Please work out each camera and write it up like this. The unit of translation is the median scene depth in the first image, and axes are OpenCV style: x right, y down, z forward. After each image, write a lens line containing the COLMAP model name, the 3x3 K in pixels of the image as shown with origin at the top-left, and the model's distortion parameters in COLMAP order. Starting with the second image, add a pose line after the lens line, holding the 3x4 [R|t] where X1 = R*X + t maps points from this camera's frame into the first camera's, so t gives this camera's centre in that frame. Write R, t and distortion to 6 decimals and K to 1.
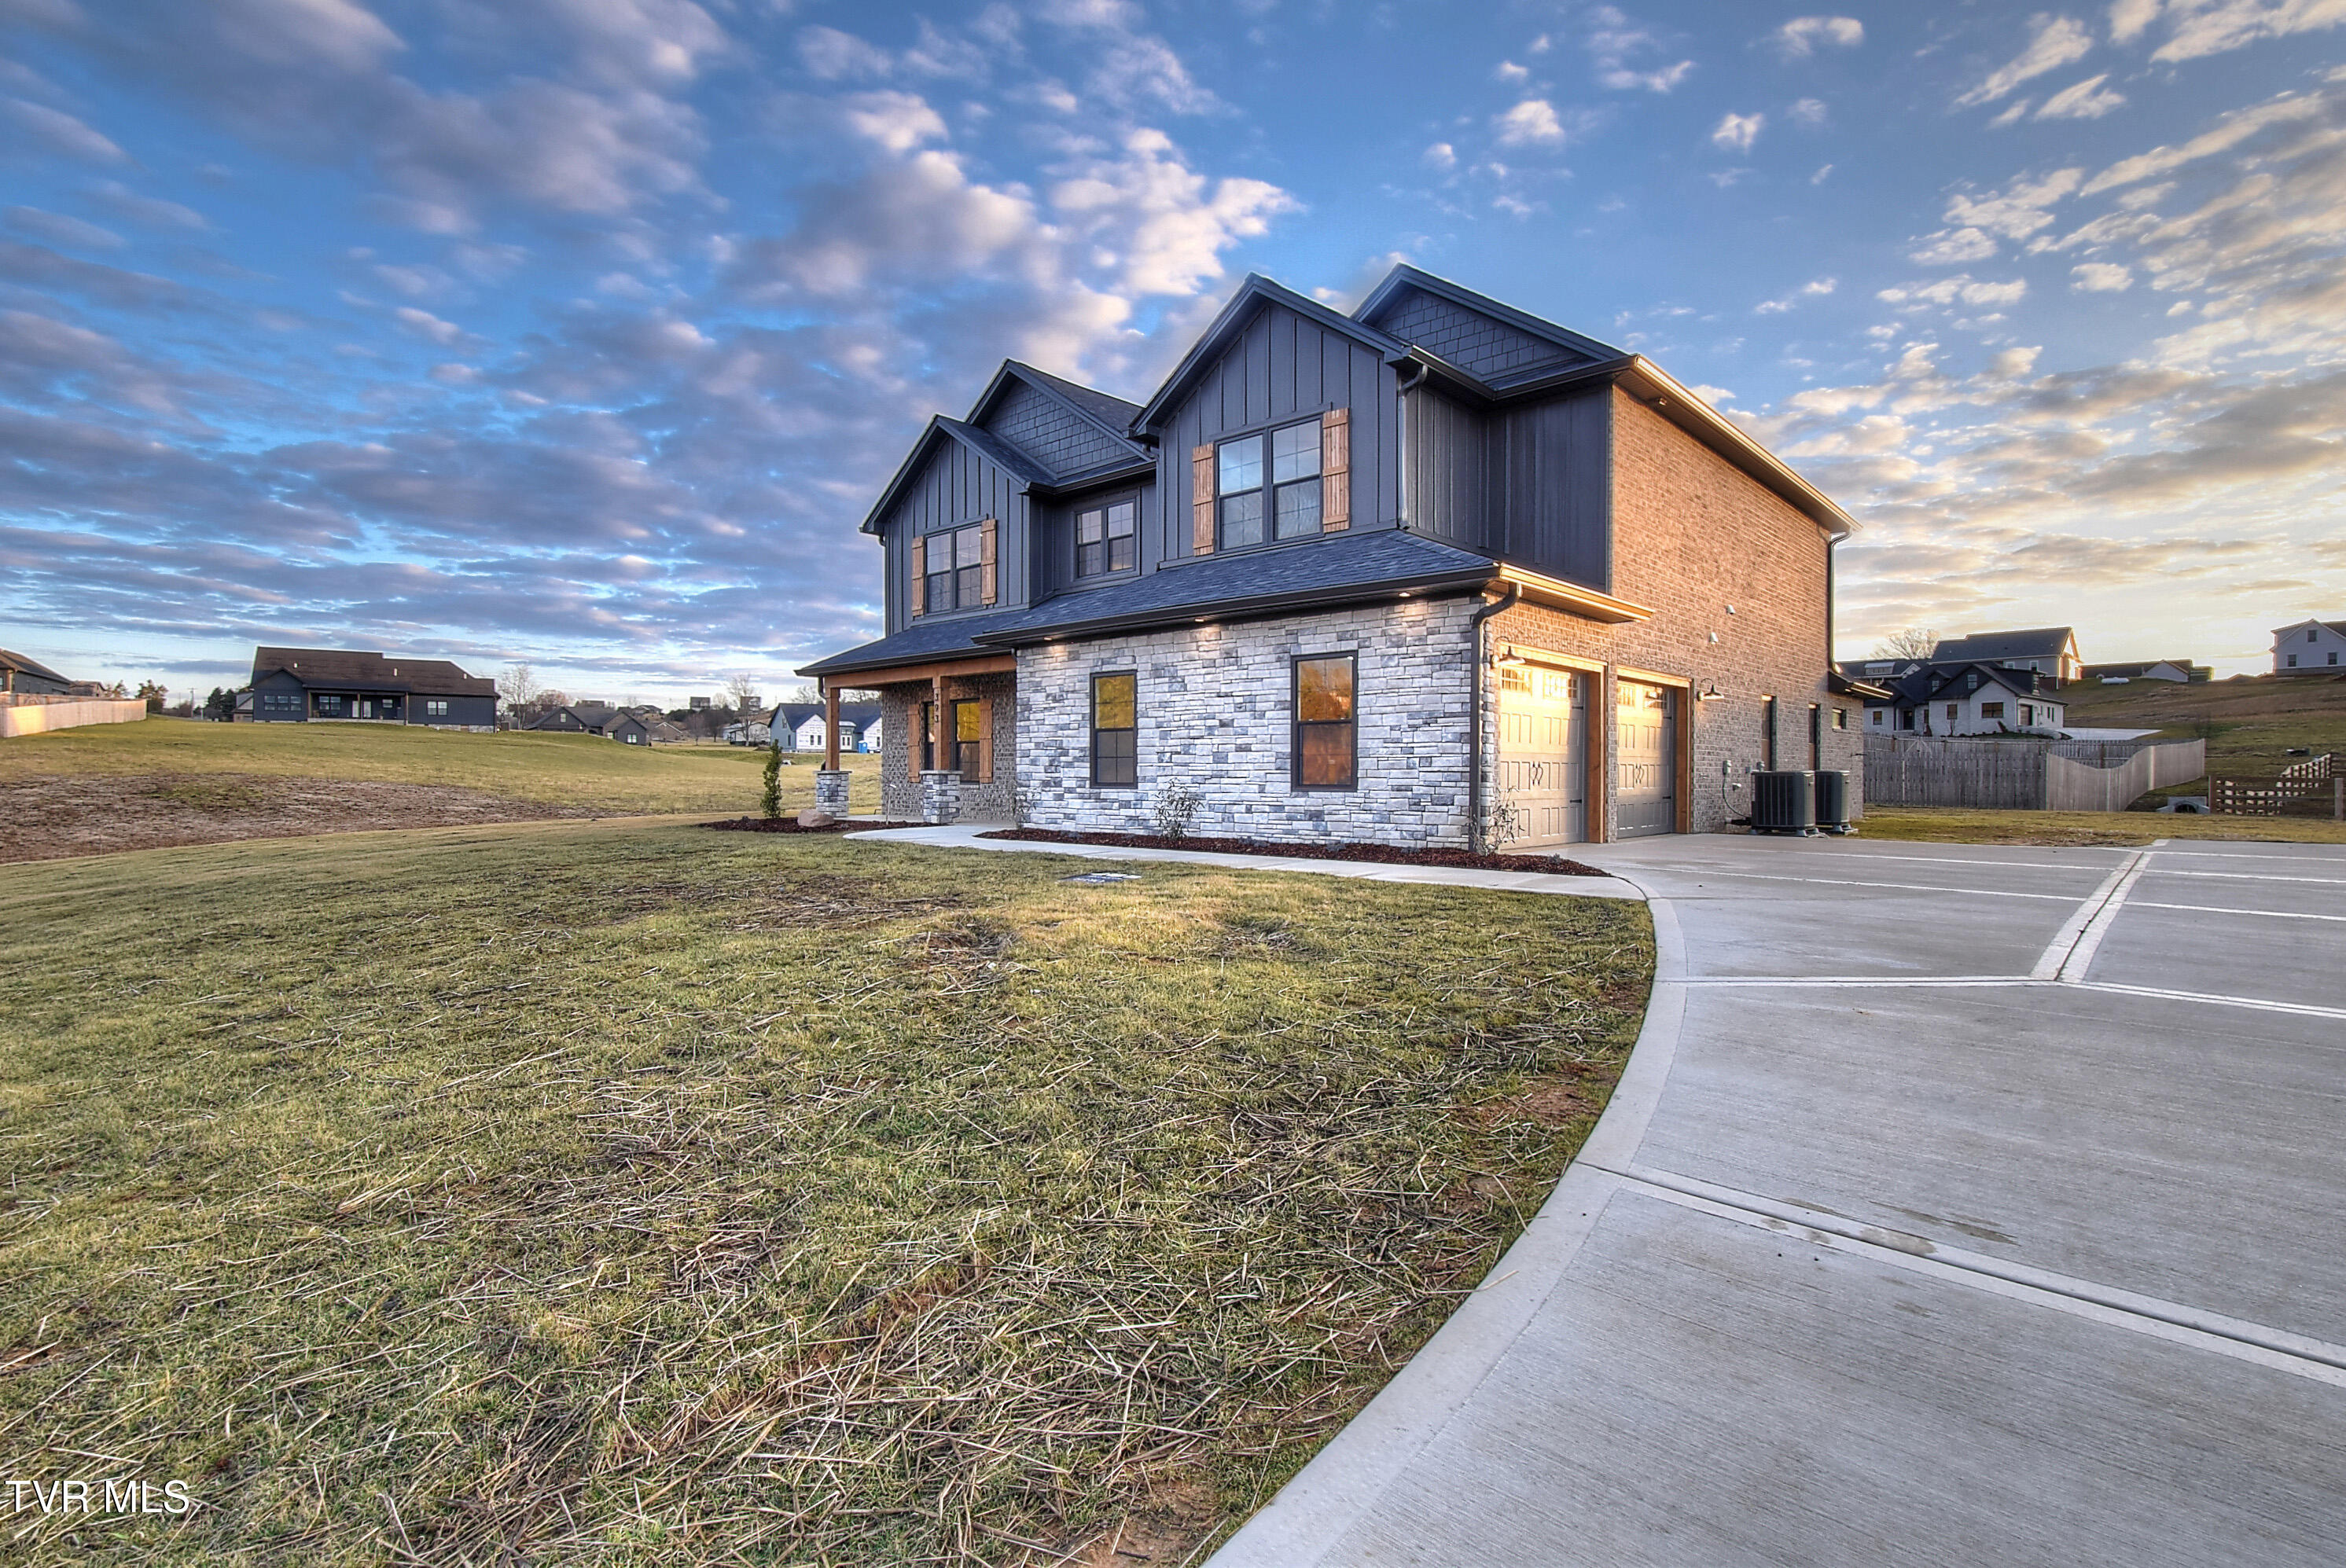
lens RADIAL K [[1130.4, 0, 1171.6], [0, 1130.4, 789.4], [0, 0, 1]] dist [-0.005751, -0.001810]
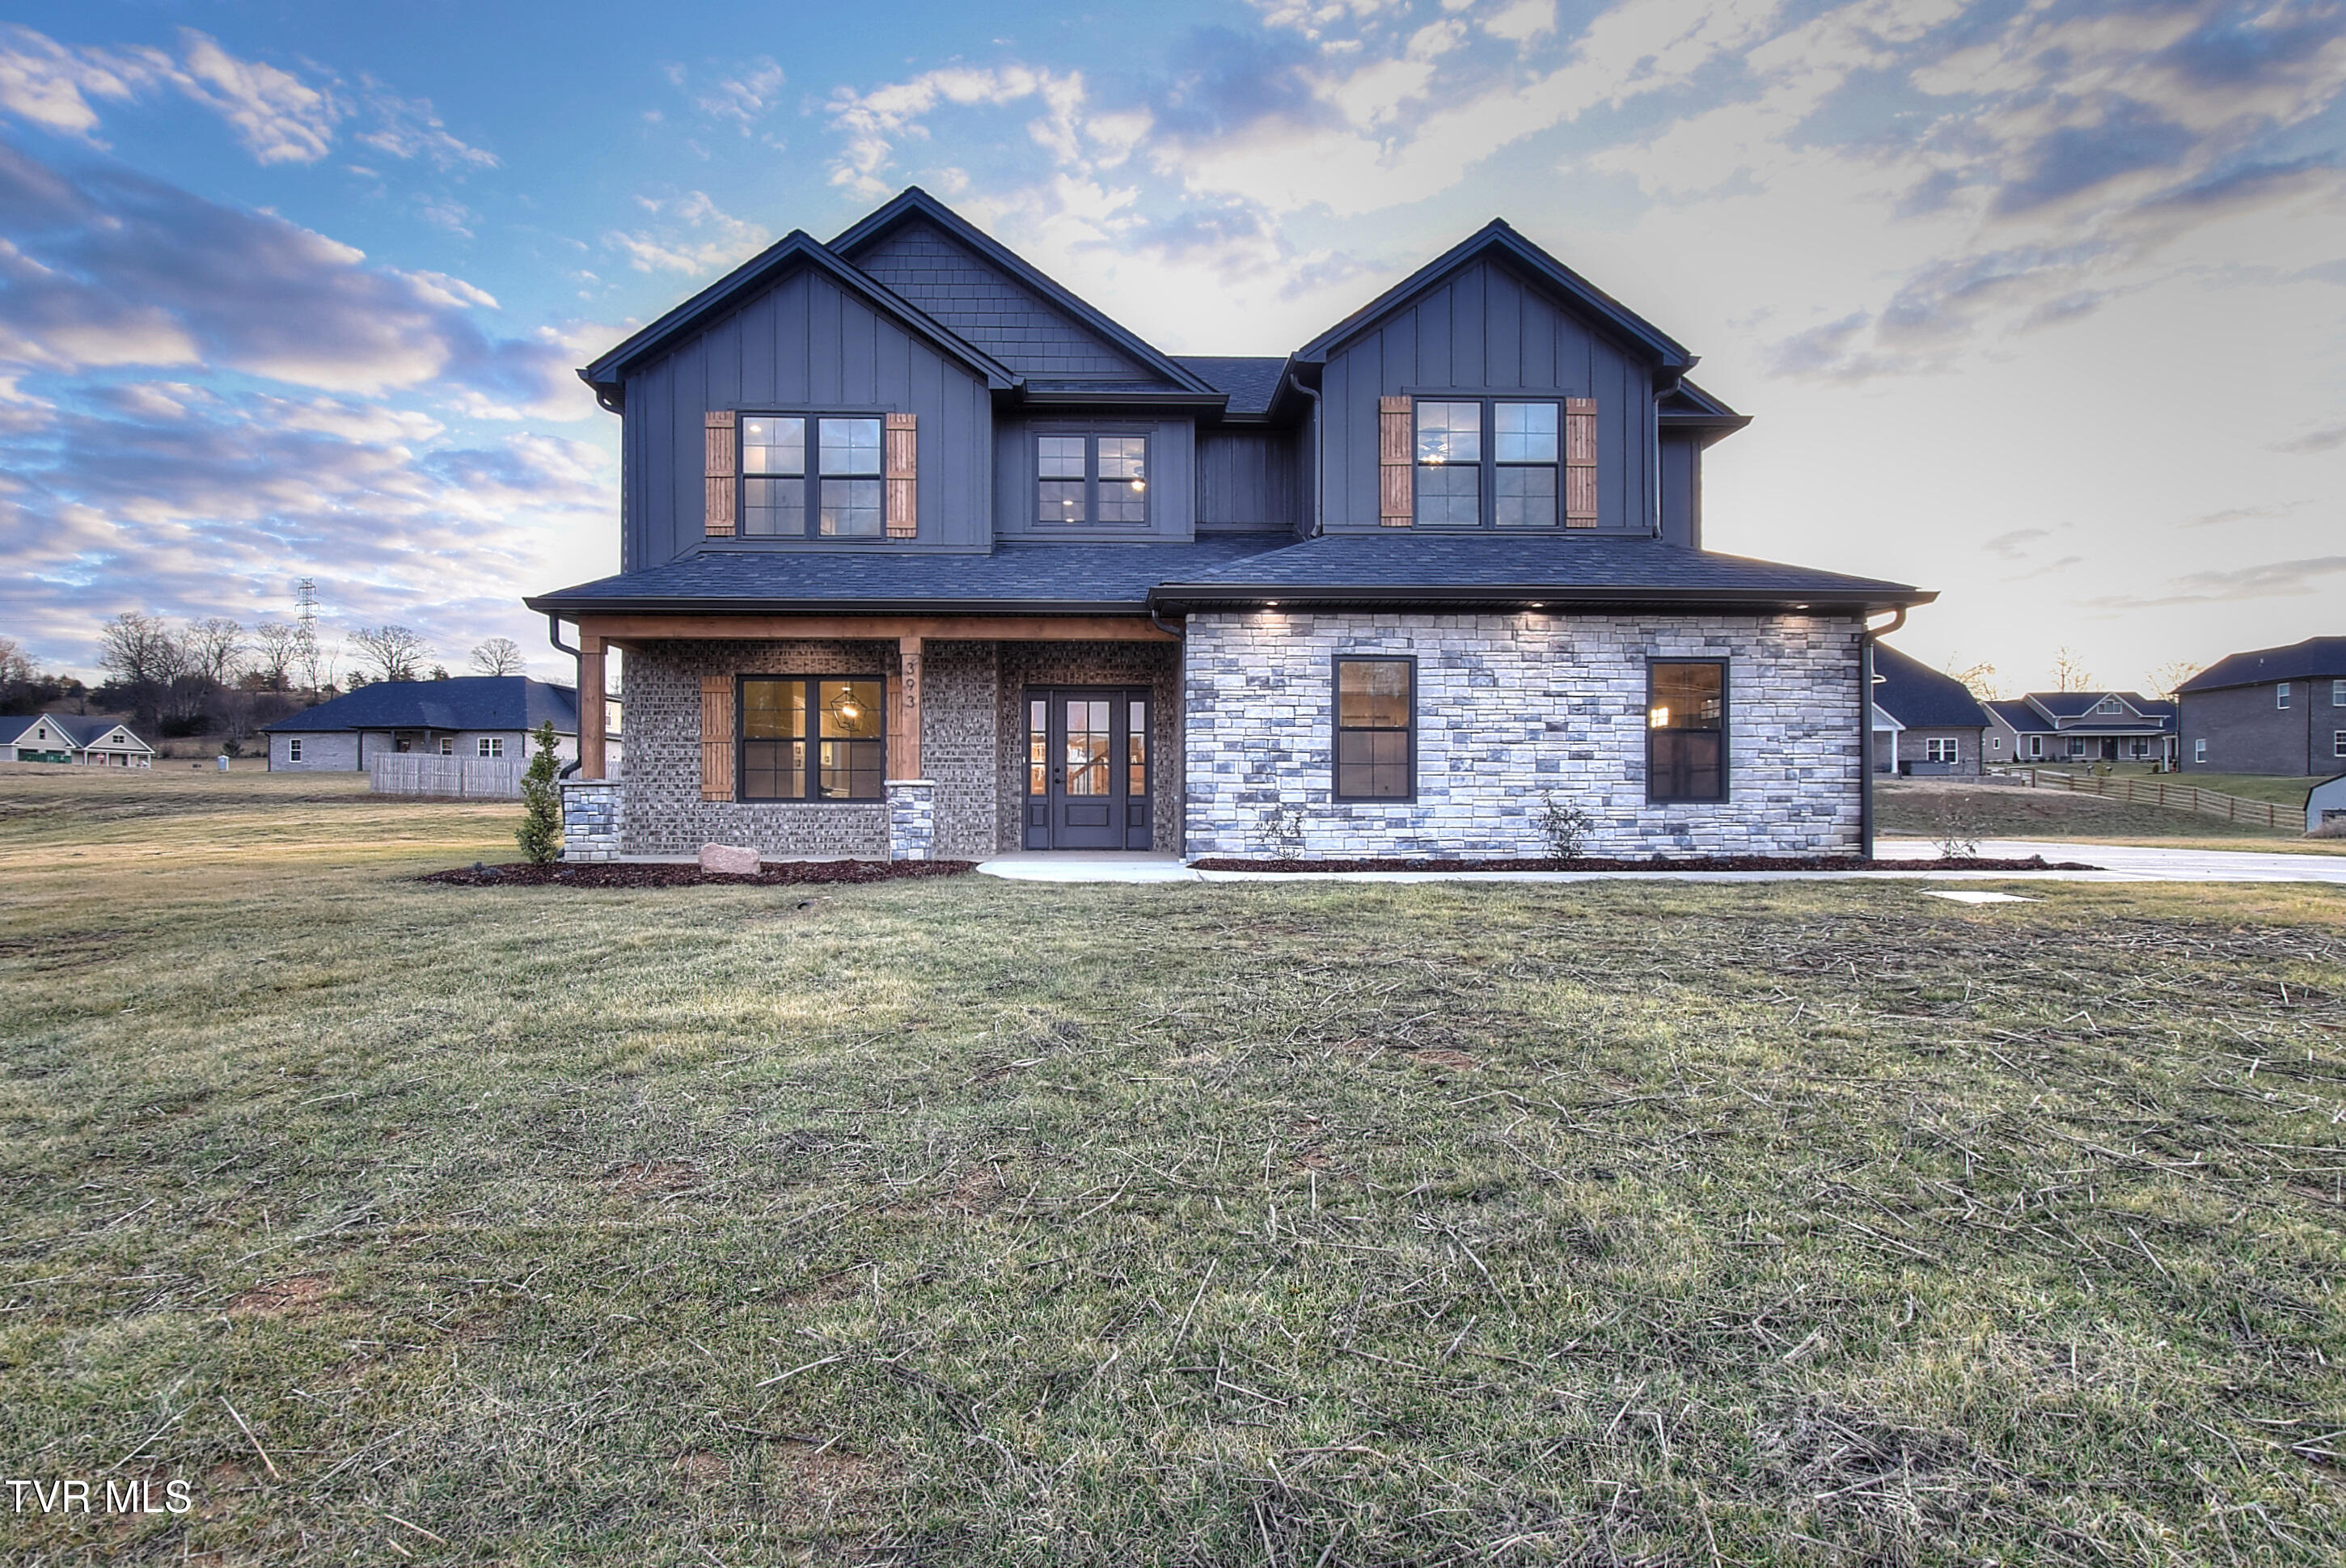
lens RADIAL K [[1130.6, 0, 1151.7], [0, 1130.6, 822.2], [0, 0, 1]] dist [-0.005751, -0.001810]
pose [[0.706692, -0.010912, 0.707438, -0.720839], [0.010022, 0.999935, 0.005412, 0.006680], [-0.707451, 0.003265, 0.706755, 0.550413]]
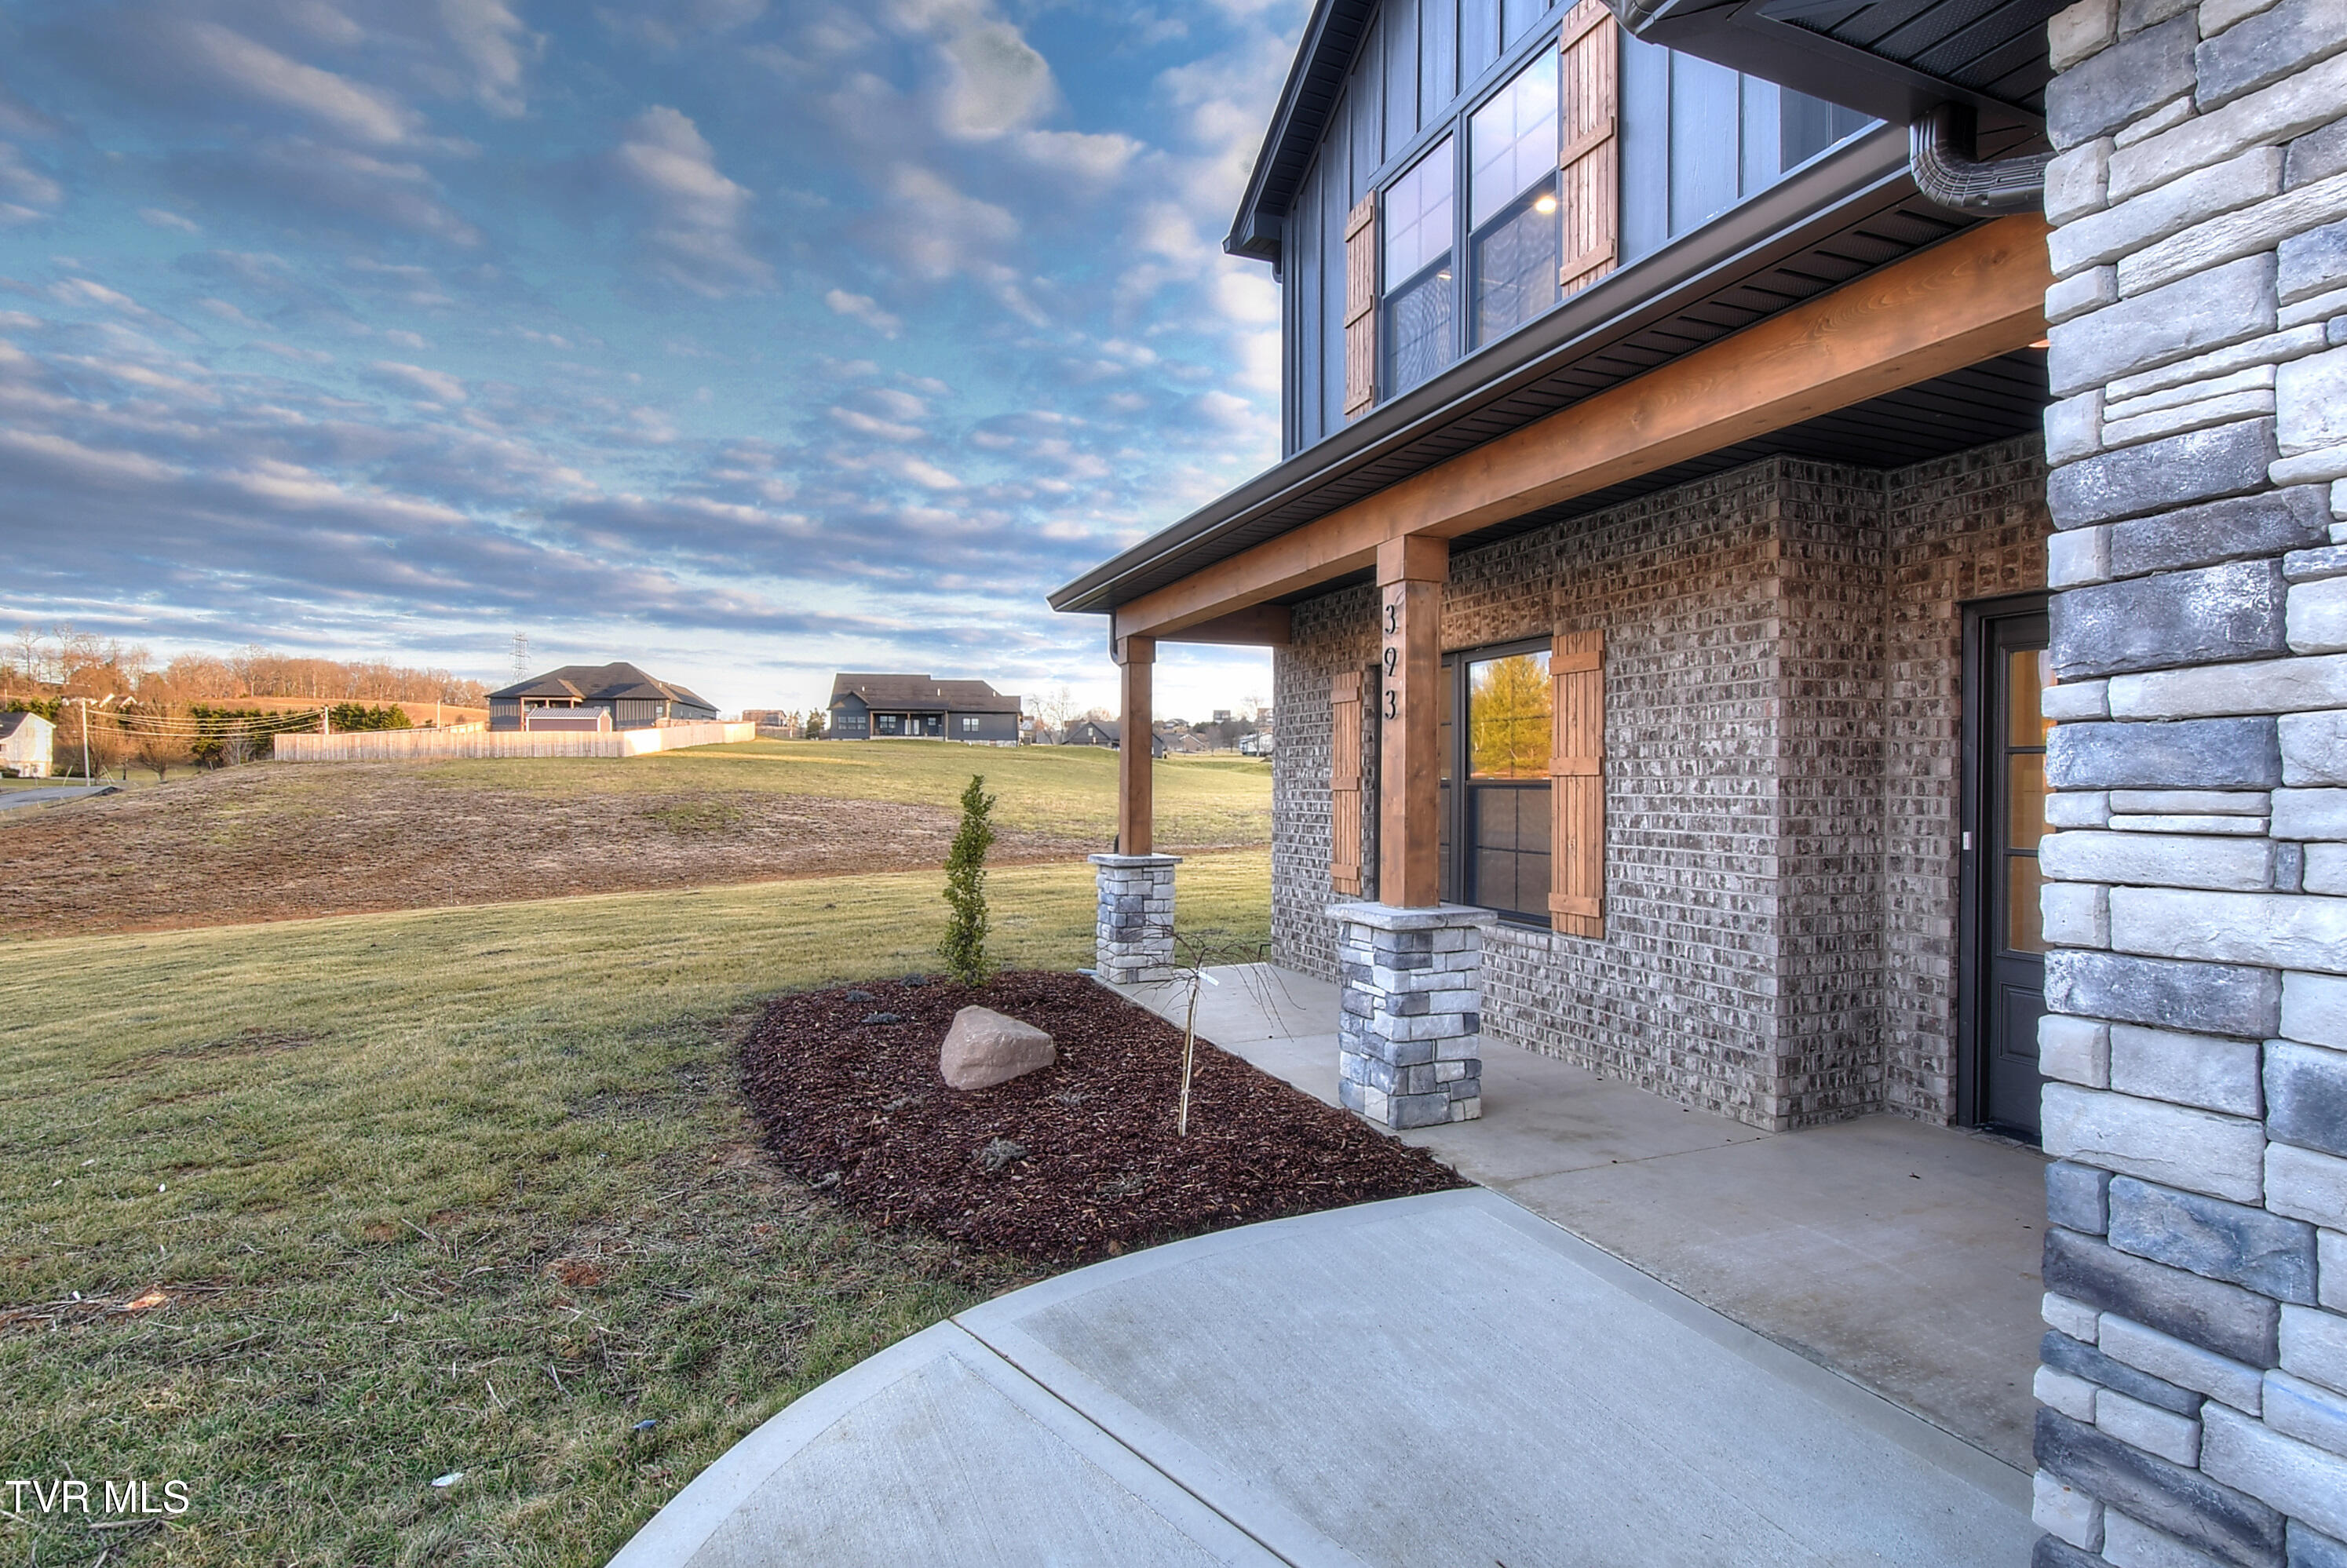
lens RADIAL K [[1131.0, 0, 1175.0], [0, 1131.0, 781.7], [0, 0, 1]] dist [-0.005751, -0.001810]
pose [[0.904386, 0.001523, -0.426712, -0.179823], [-0.007618, 0.999892, -0.012578, -0.052465], [0.426646, 0.014626, 0.904300, 0.941442]]
